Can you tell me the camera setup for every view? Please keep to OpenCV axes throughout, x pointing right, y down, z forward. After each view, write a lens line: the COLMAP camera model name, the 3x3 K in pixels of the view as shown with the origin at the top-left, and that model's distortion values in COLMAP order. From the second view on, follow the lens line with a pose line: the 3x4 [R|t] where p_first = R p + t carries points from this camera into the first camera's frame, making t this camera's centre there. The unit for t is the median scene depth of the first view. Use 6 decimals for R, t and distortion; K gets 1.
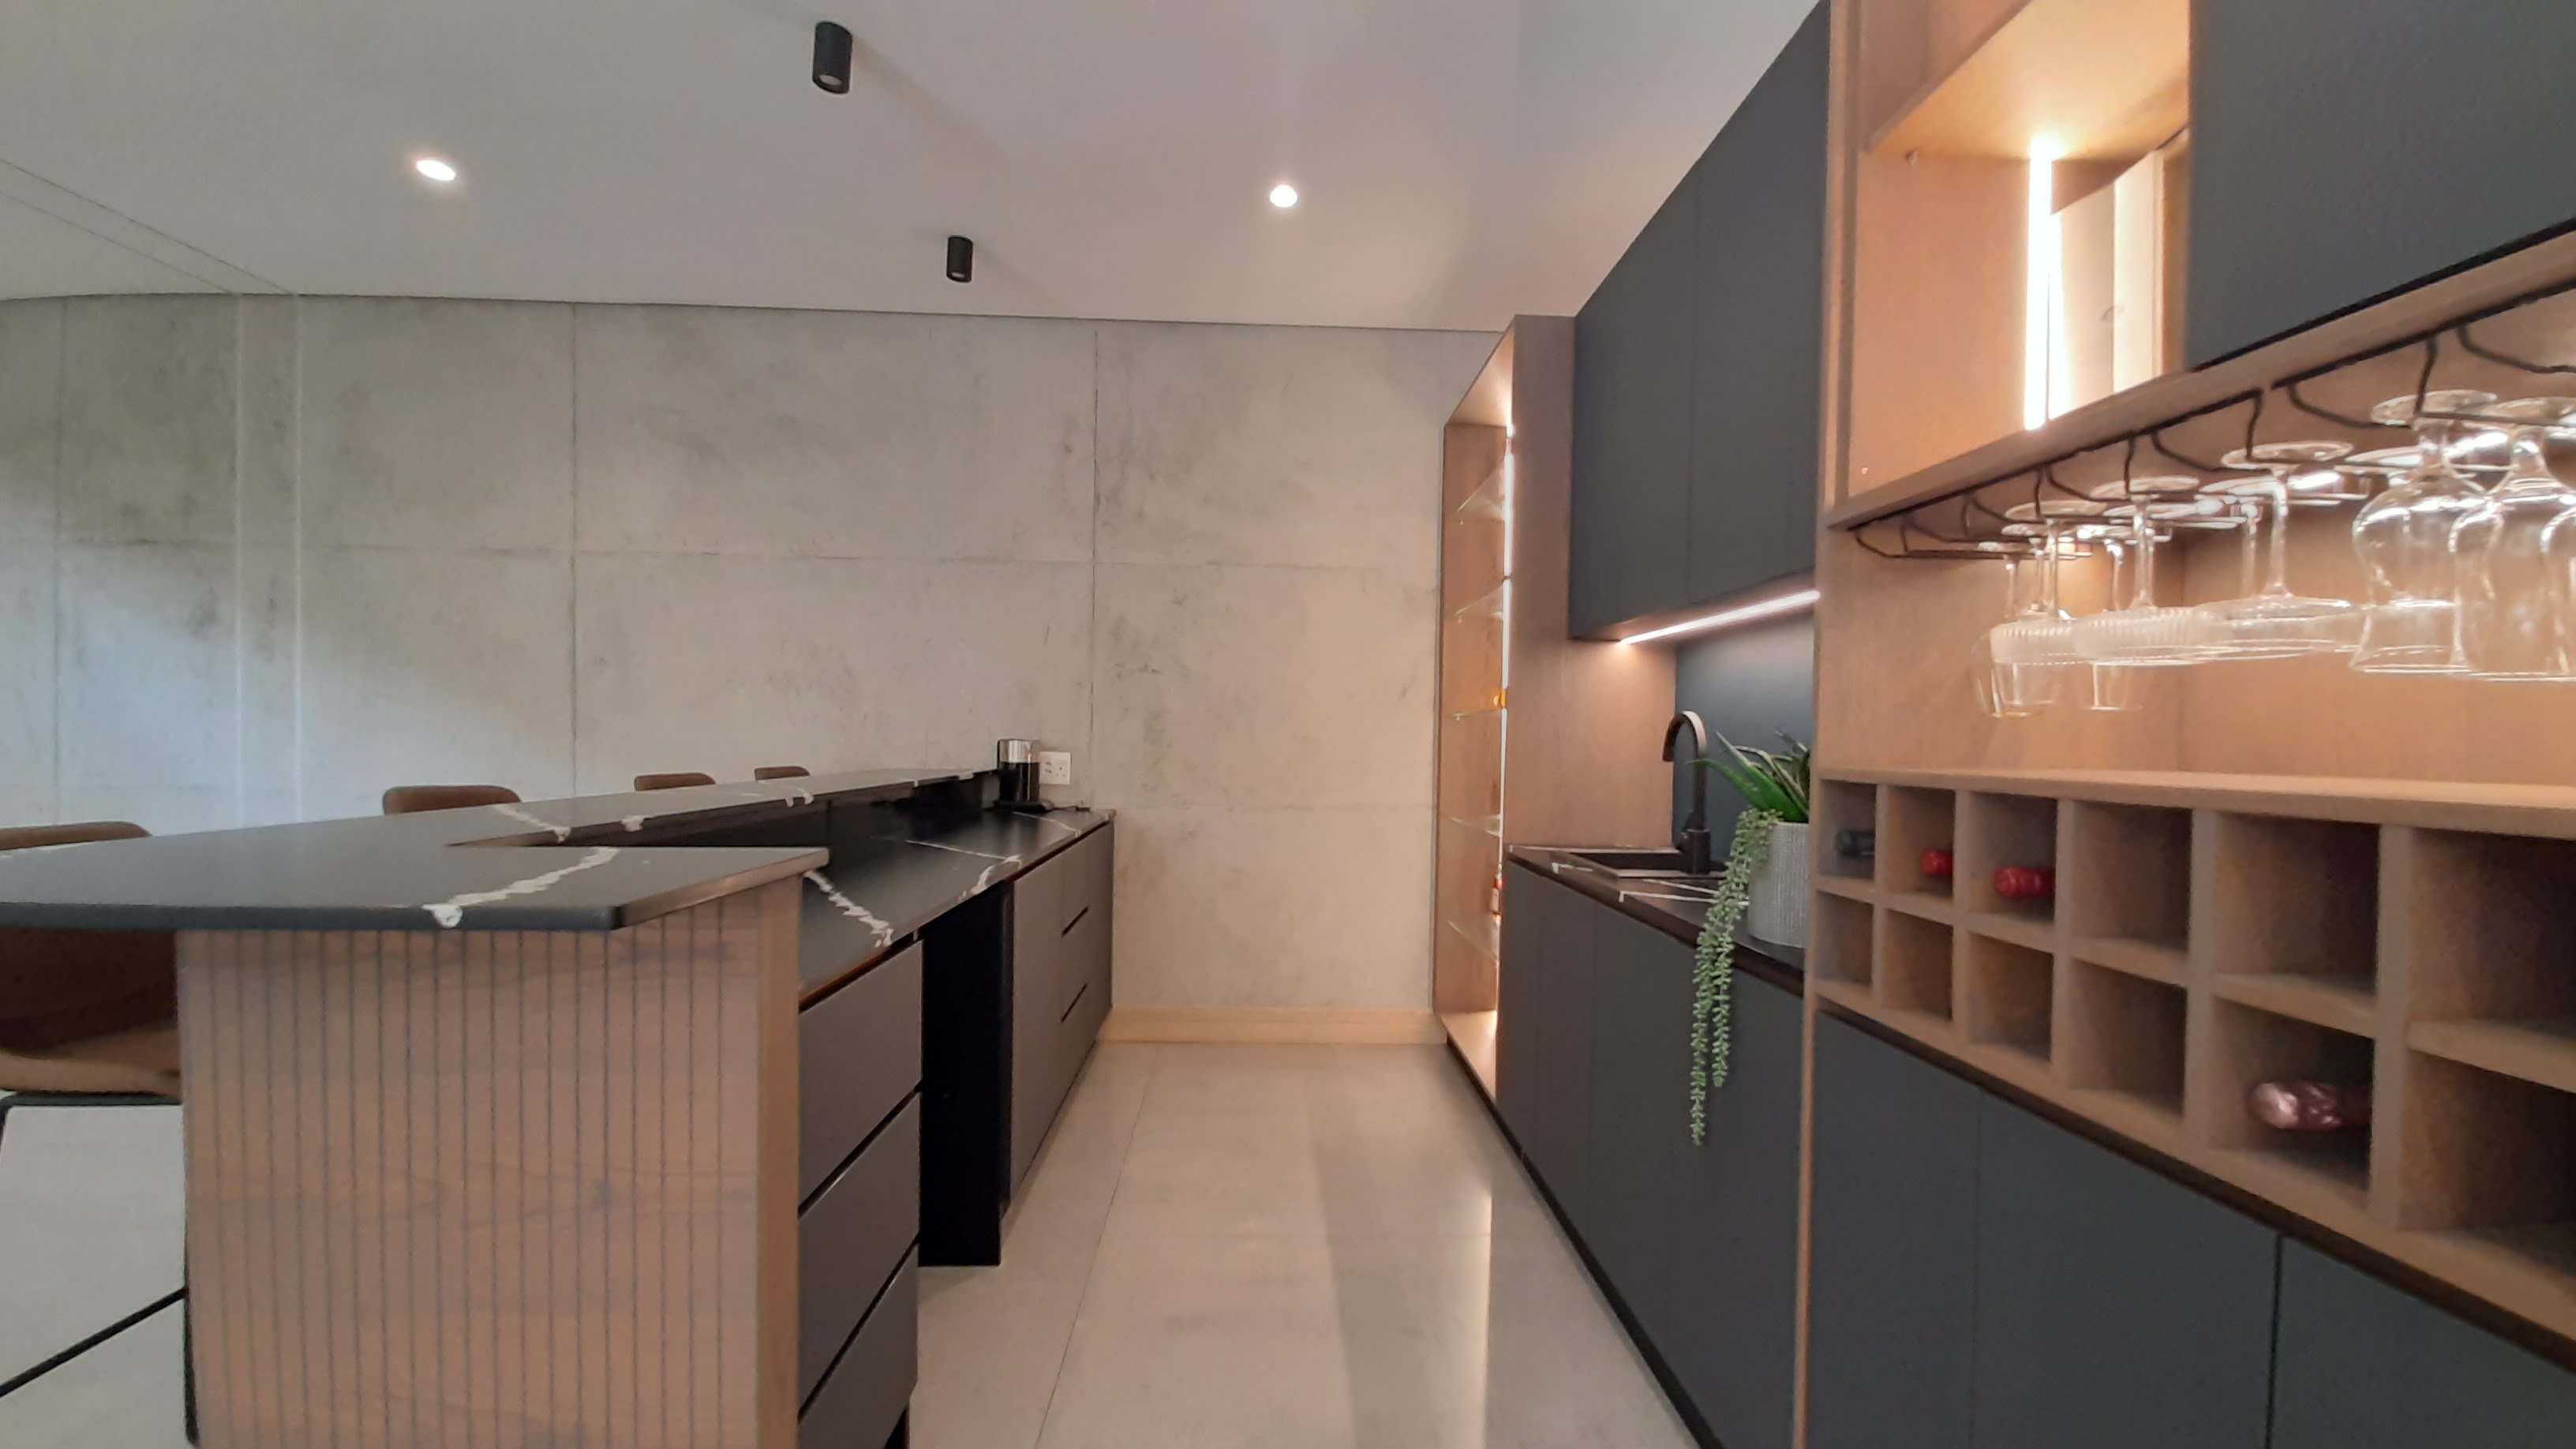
lens RADIAL K [[1003.2, 0, 1290.4], [0, 1003.2, 745.2], [0, 0, 1]] dist [0.013499, -0.013775]
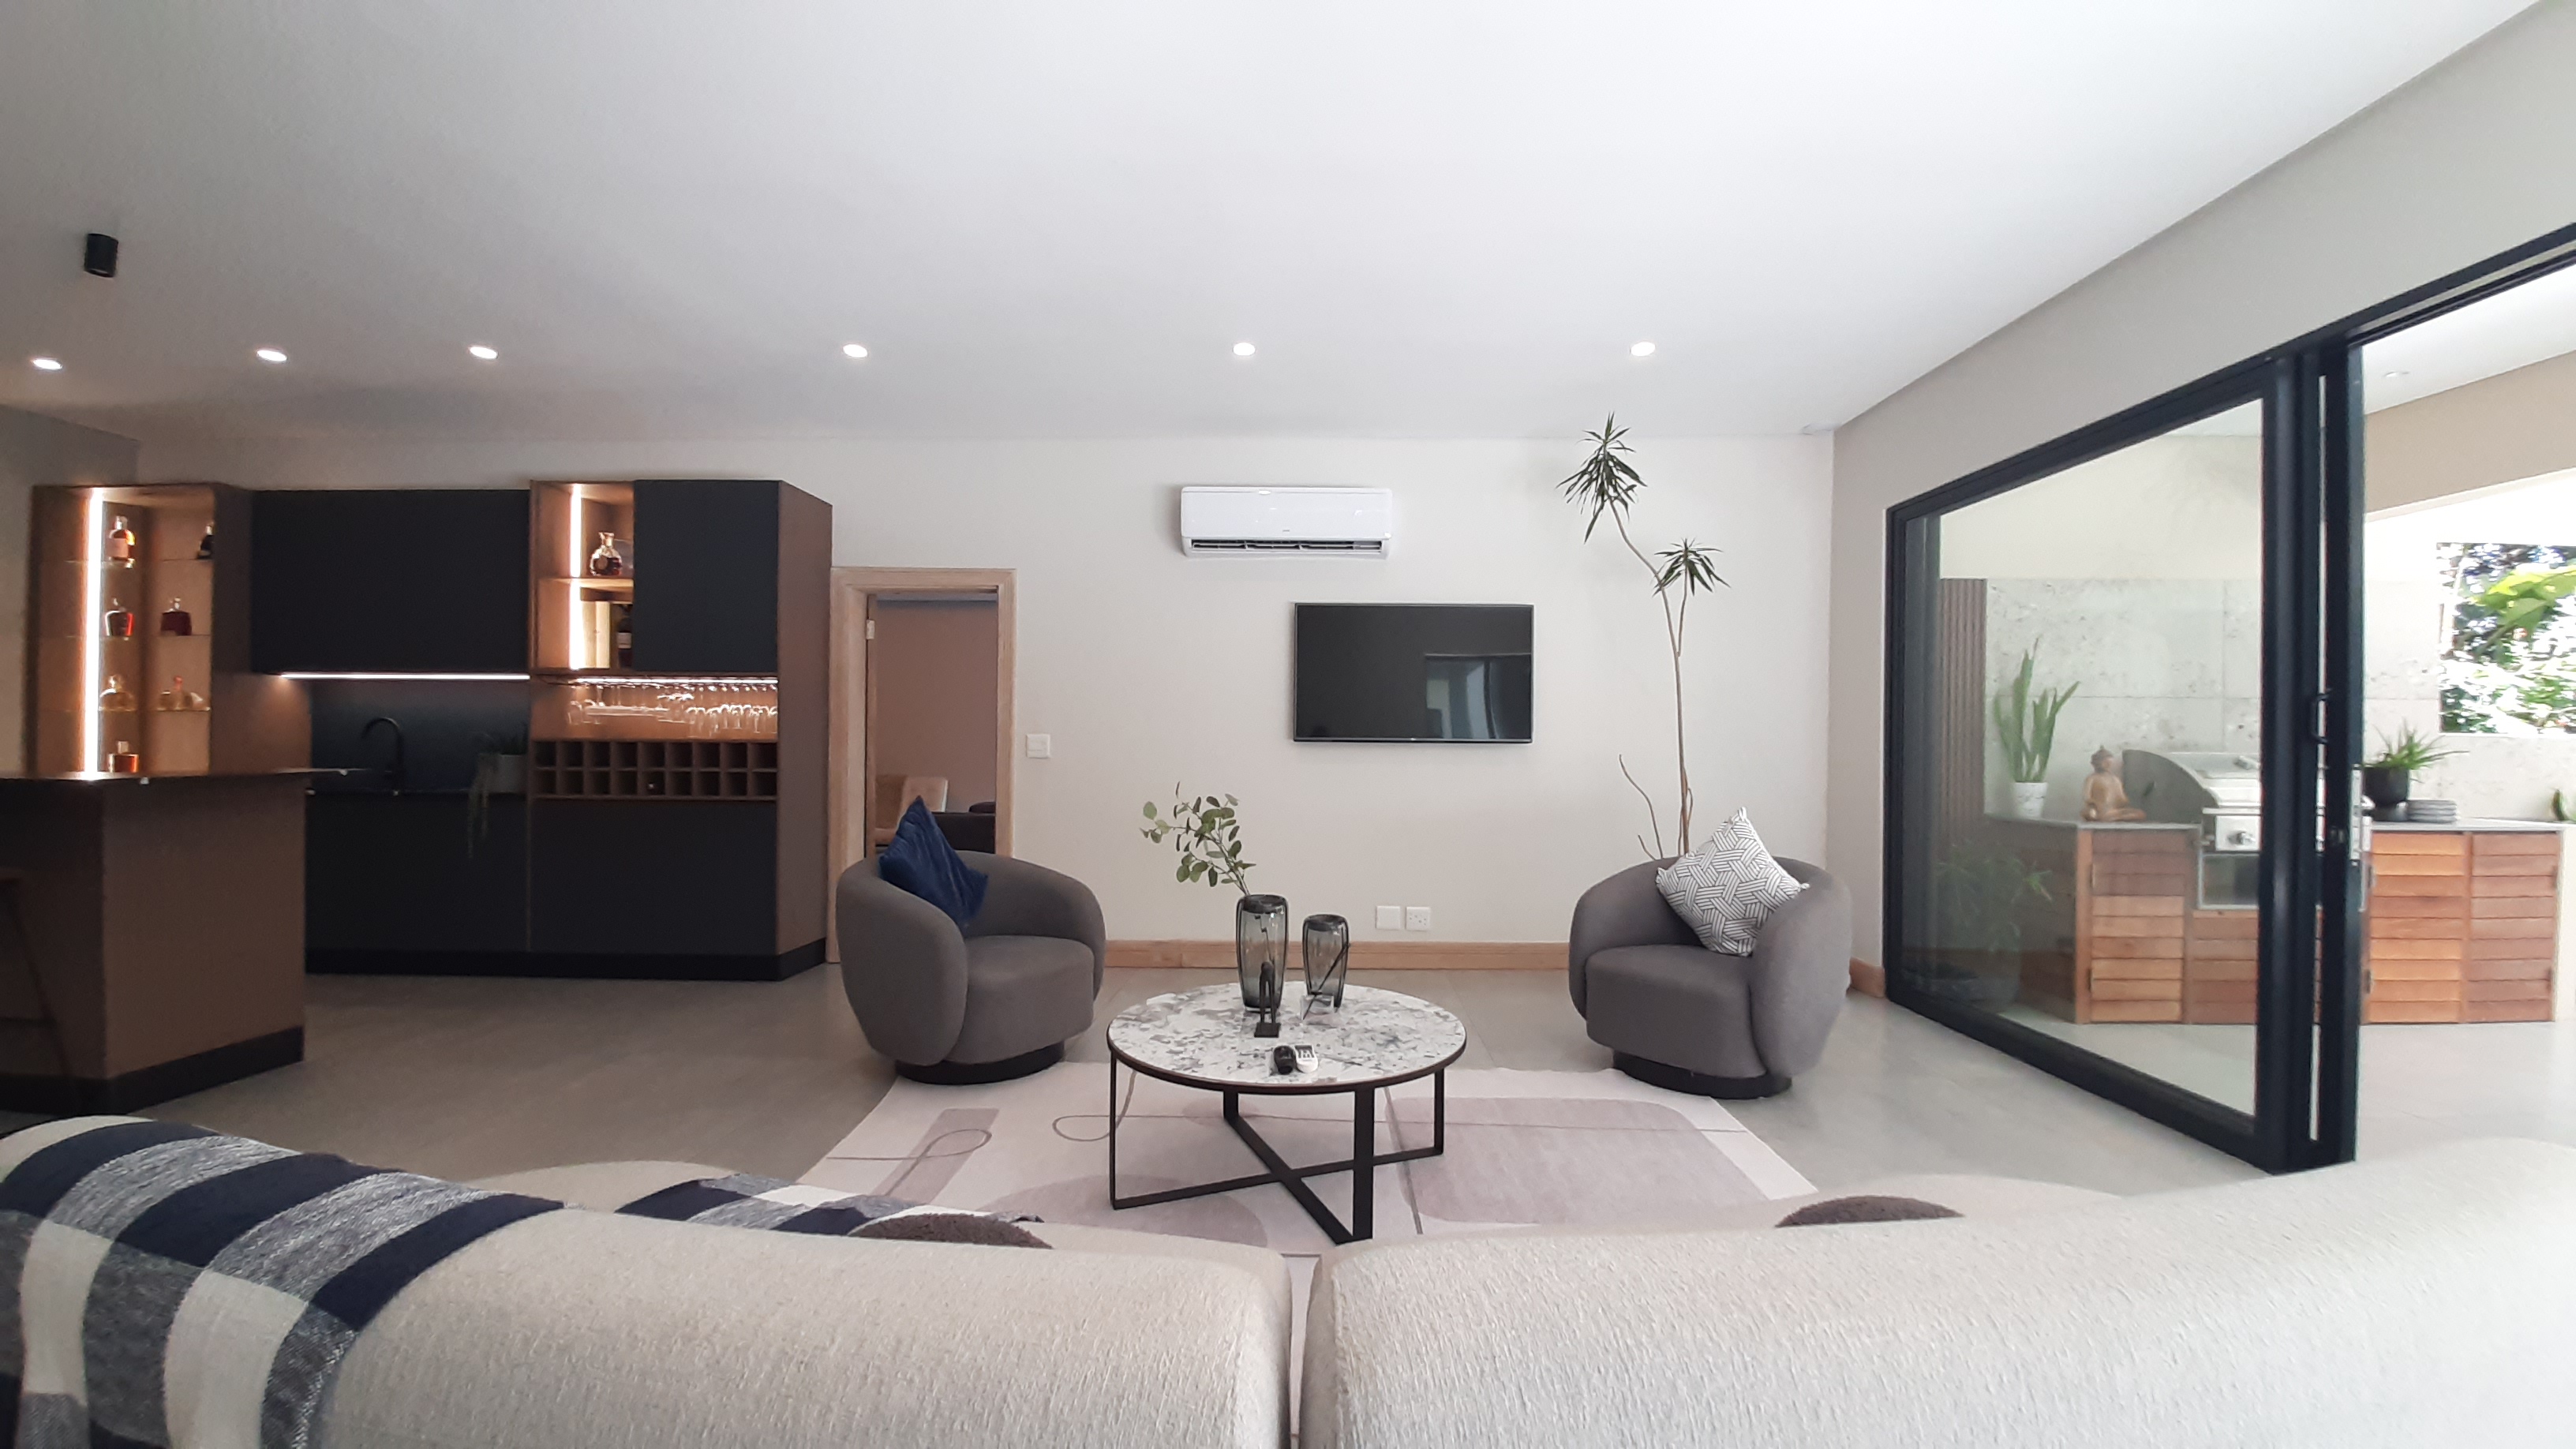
lens RADIAL K [[1003.2, 0, 1290.4], [0, 1003.2, 745.2], [0, 0, 1]] dist [0.013499, -0.013775]
pose [[0.062372, -0.013801, 0.997958, -1.356937], [0.005054, 0.999896, 0.013512, 0.003821], [-0.998040, 0.004201, 0.062436, -0.916441]]
